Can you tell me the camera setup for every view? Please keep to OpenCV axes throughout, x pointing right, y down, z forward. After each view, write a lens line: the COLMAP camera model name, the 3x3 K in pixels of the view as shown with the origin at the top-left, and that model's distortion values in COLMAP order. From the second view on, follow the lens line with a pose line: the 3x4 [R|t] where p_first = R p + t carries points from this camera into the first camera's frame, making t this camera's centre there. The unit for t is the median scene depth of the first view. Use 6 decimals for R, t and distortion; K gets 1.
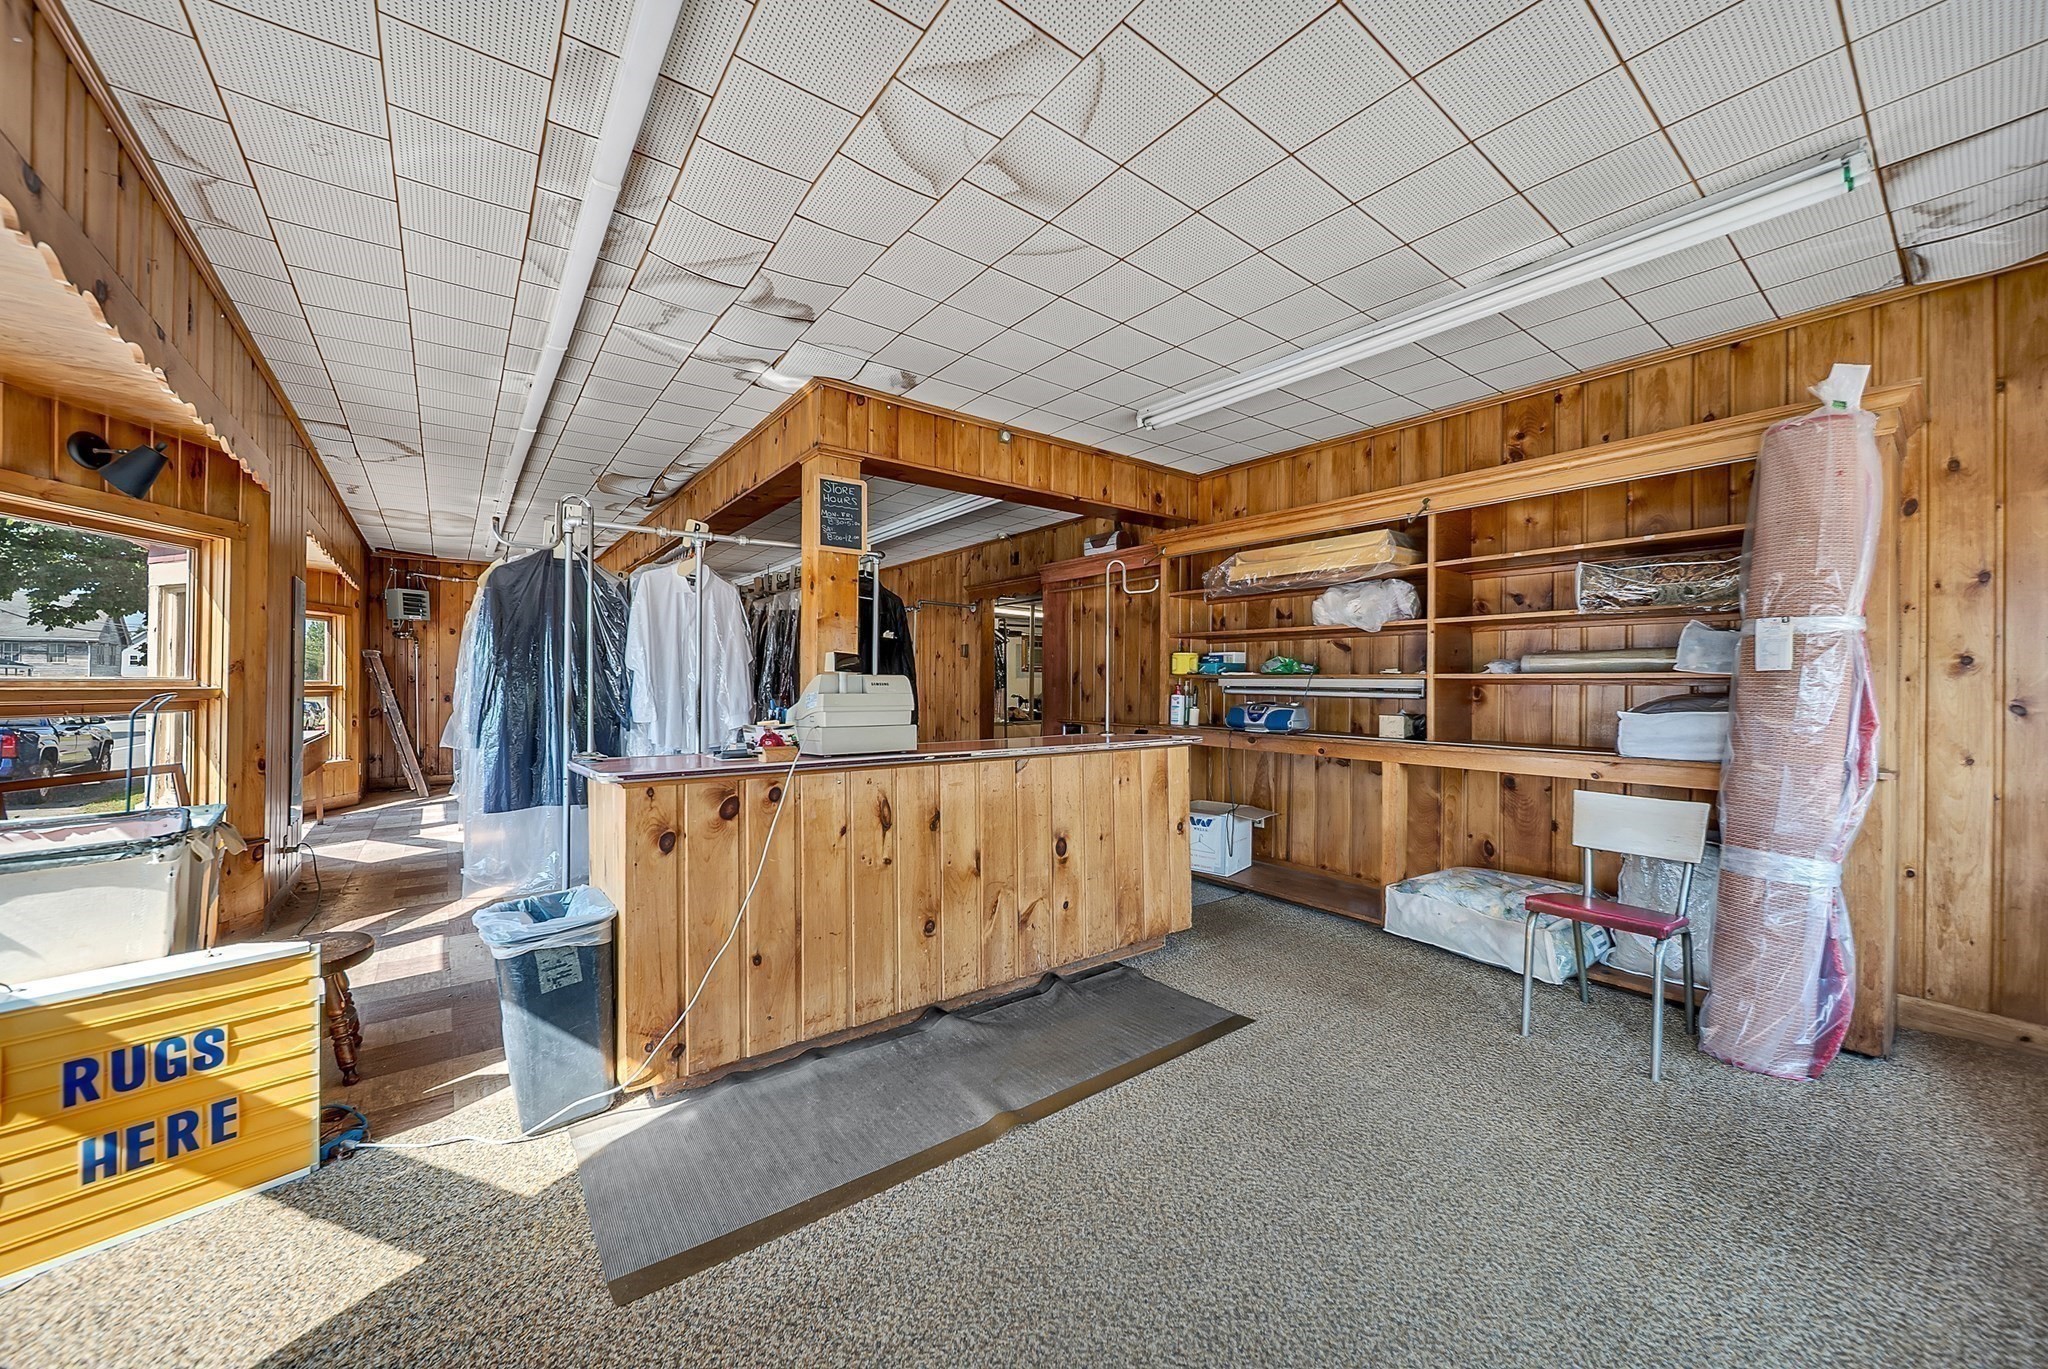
lens RADIAL K [[740.9, 0, 1040.6], [0, 740.9, 682.2], [0, 0, 1]] dist [0.000294, -0.000797]
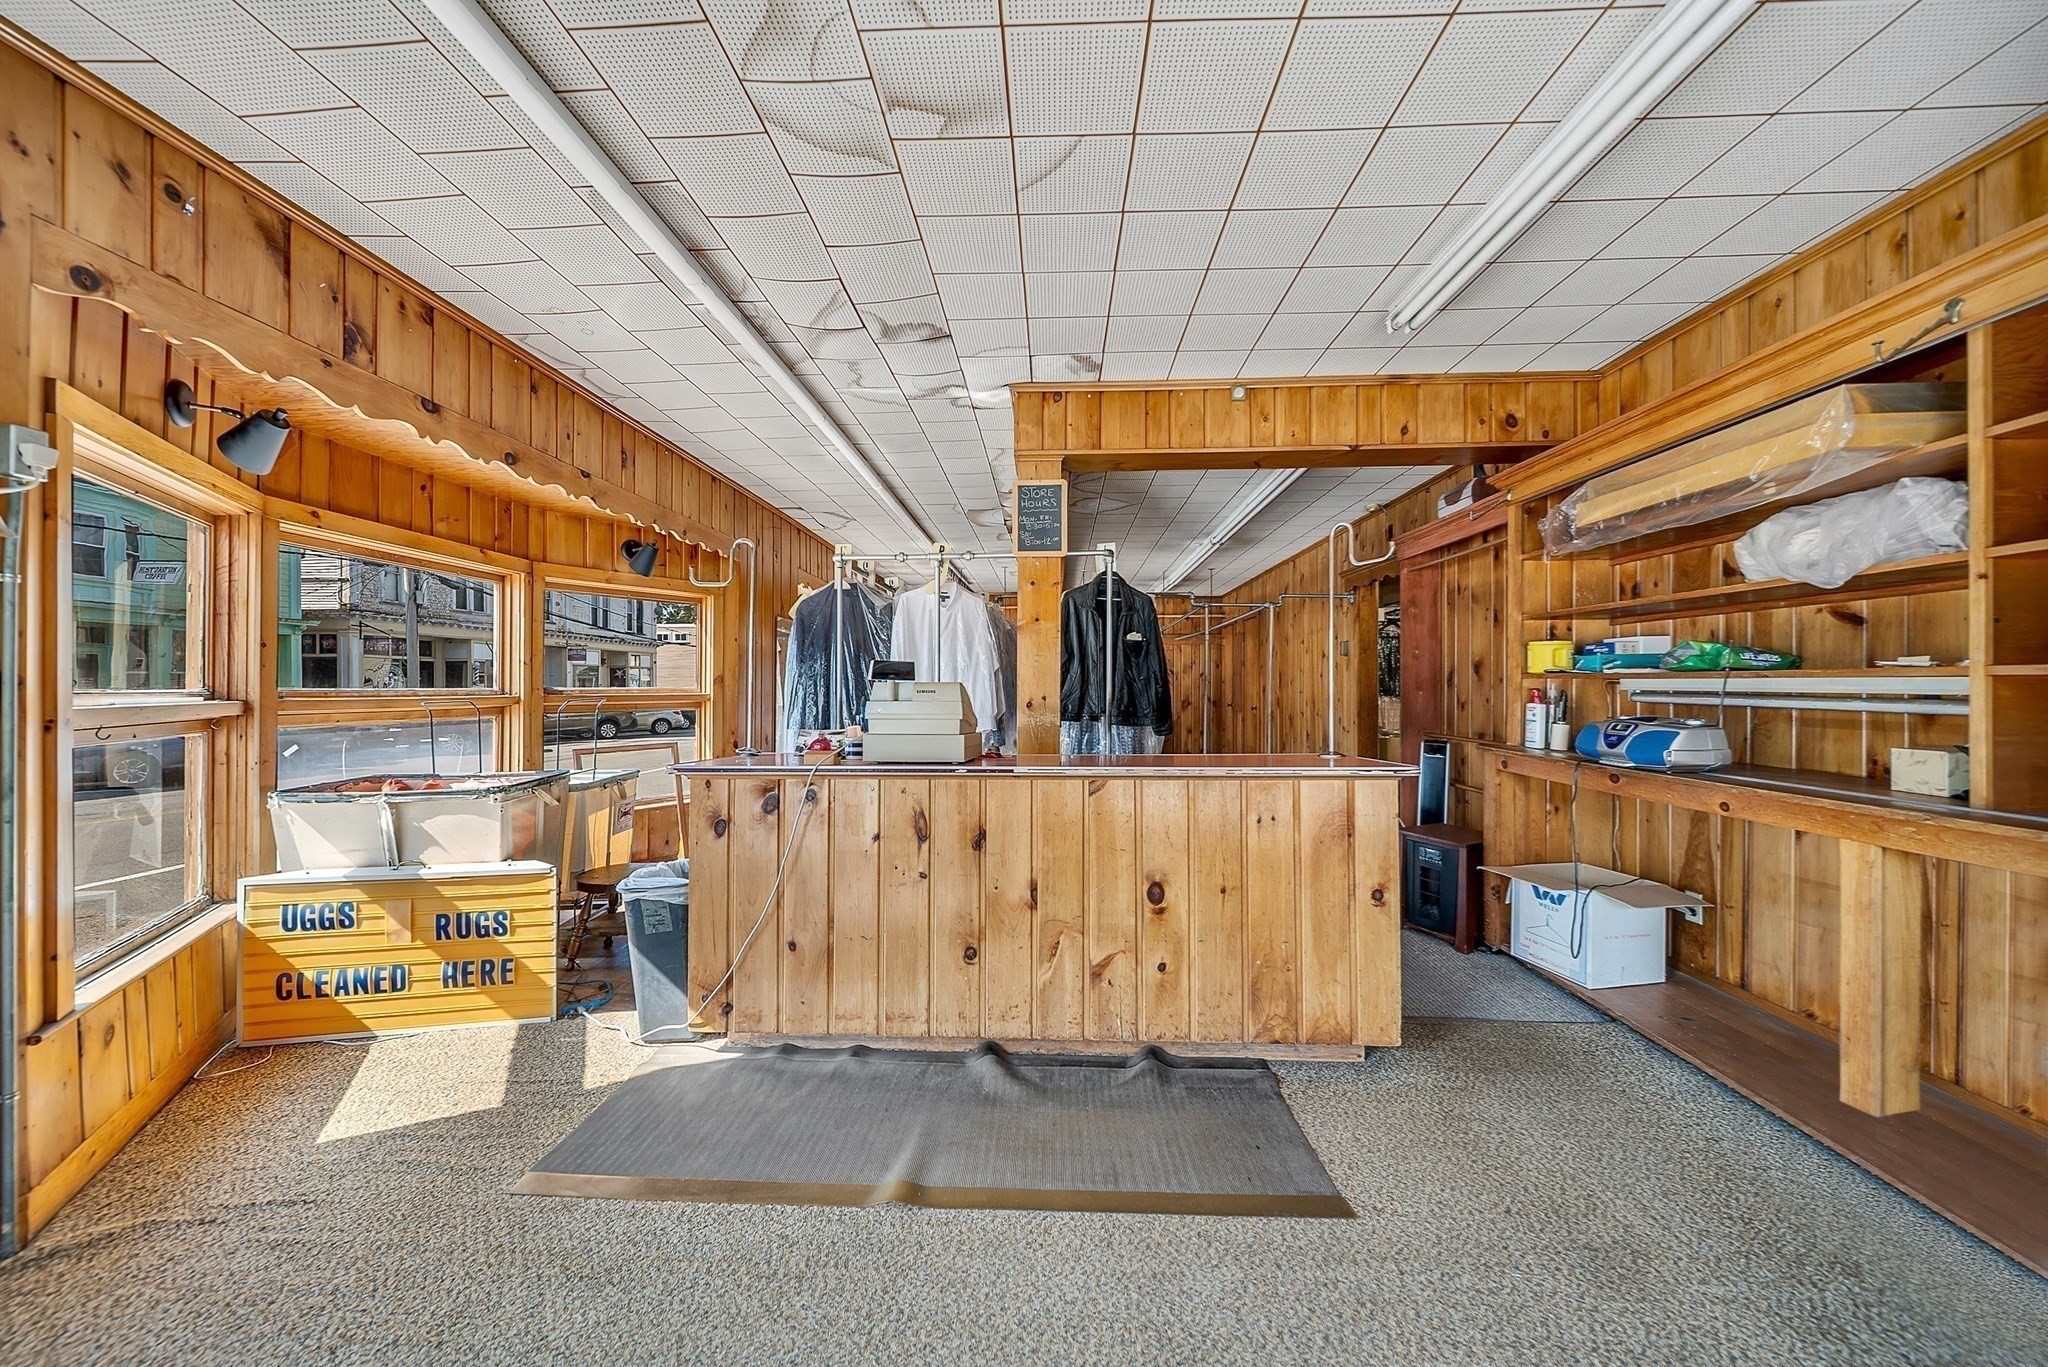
lens RADIAL K [[740.9, 0, 1028.5], [0, 740.9, 683.9], [0, 0, 1]] dist [0.000294, -0.000797]
pose [[0.764464, -0.008199, -0.644614, 0.423317], [0.007017, 0.999966, -0.004398, -0.001667], [0.644628, -0.001161, 0.764495, 0.285118]]
